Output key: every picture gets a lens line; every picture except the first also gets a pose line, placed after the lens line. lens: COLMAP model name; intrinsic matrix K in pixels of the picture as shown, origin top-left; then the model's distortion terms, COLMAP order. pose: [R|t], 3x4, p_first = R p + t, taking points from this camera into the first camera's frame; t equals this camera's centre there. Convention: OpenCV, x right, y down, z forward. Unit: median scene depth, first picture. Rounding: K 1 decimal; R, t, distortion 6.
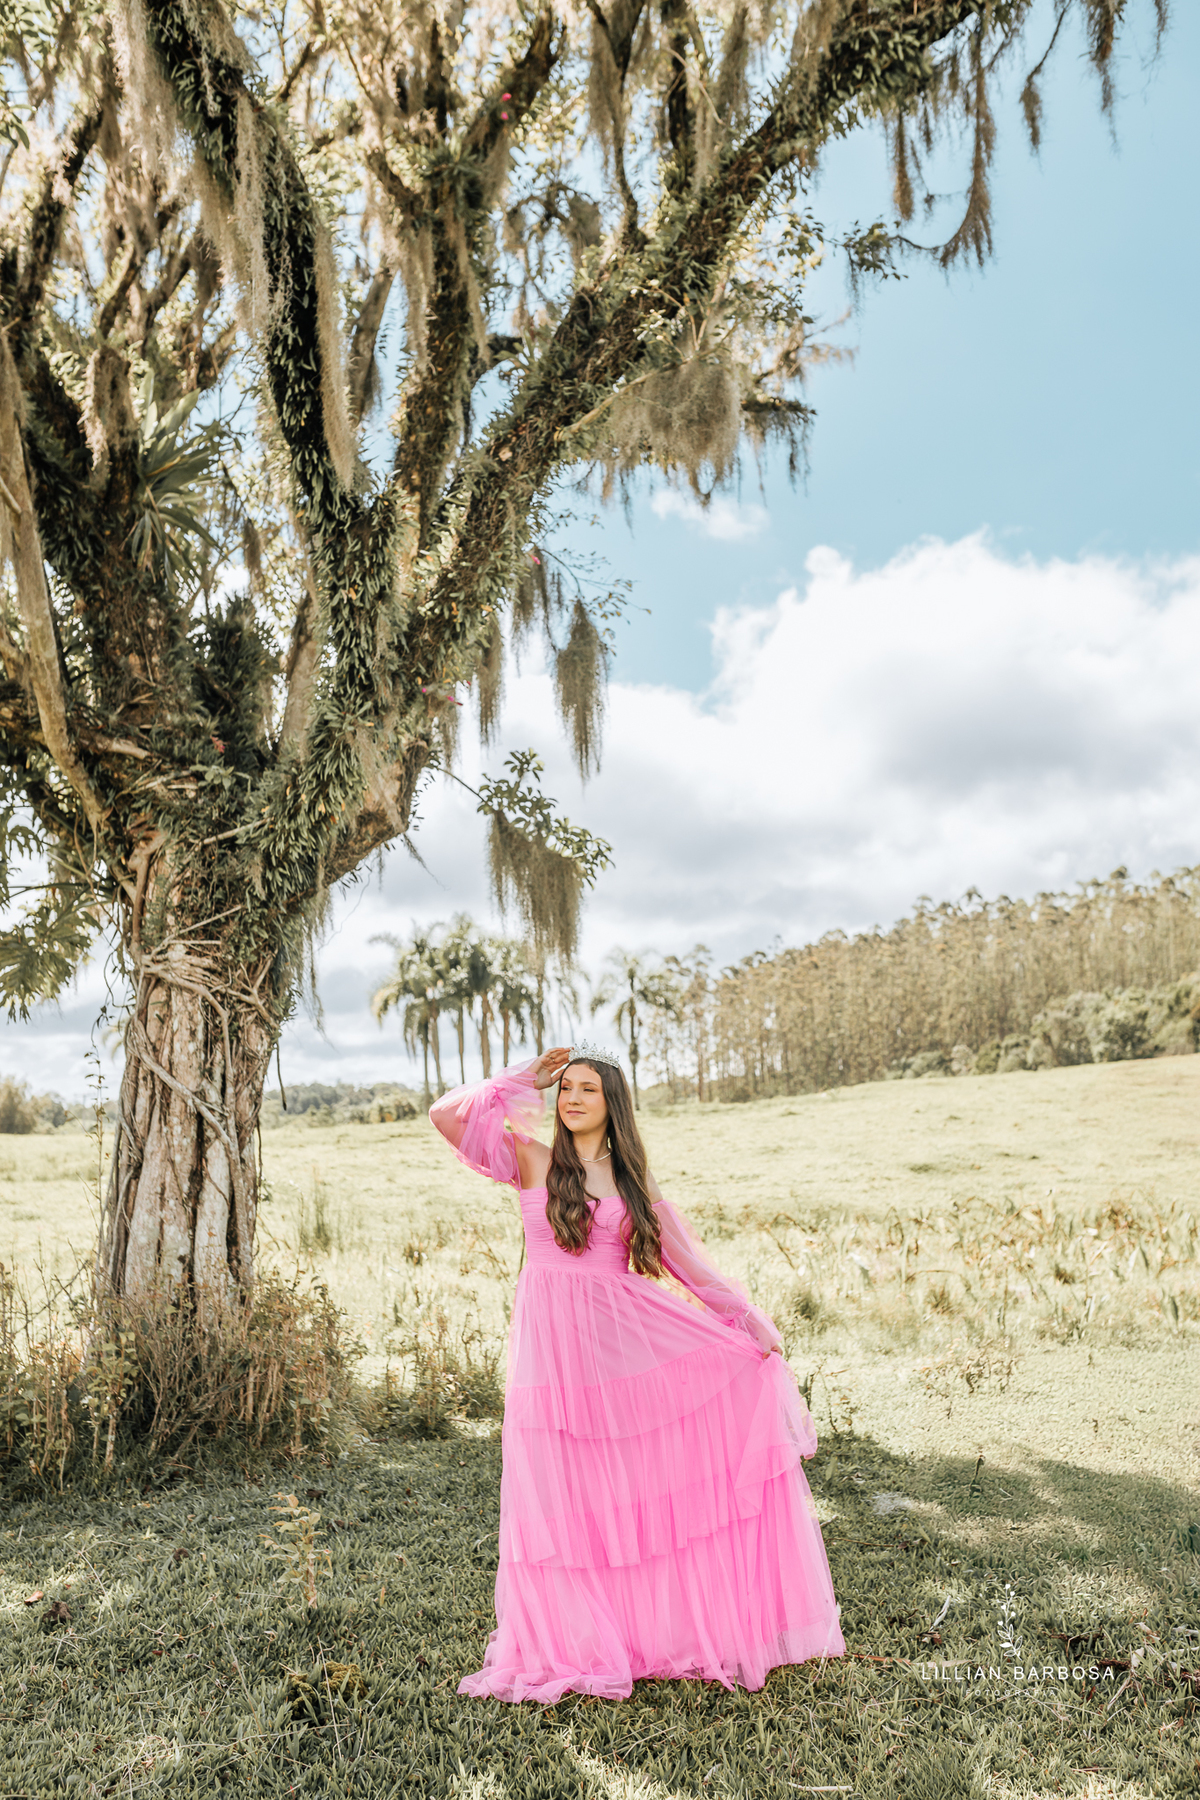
lens RADIAL K [[1711.0, 0, 600.0], [0, 1711.0, 900.0], [0, 0, 1]] dist [-0.003576, 0.008137]
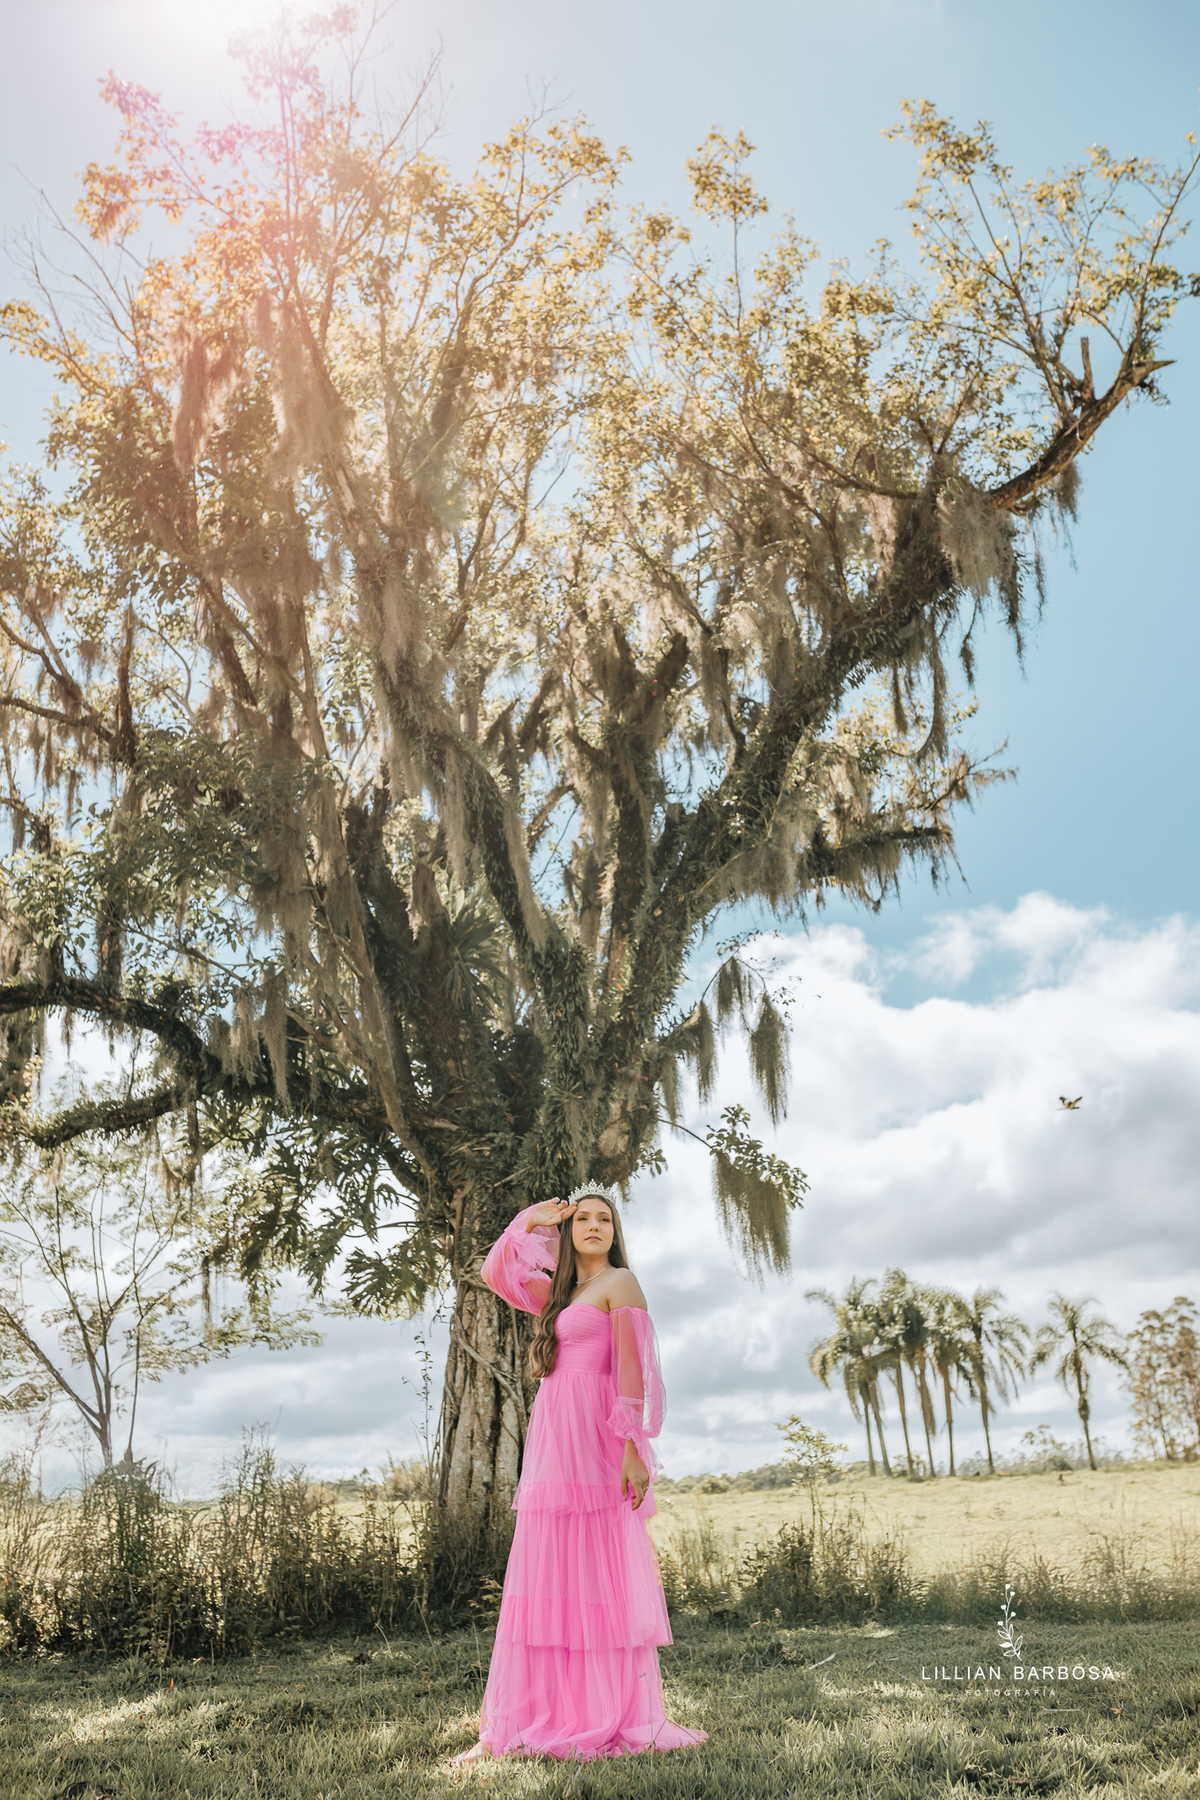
lens RADIAL K [[1711.0, 0, 600.0], [0, 1711.0, 900.0], [0, 0, 1]] dist [-0.003576, 0.008137]
pose [[0.962805, -0.101940, -0.250229, 0.239187], [0.047045, 0.975200, -0.216270, 0.047043], [0.266070, 0.196454, 0.943723, -0.386353]]
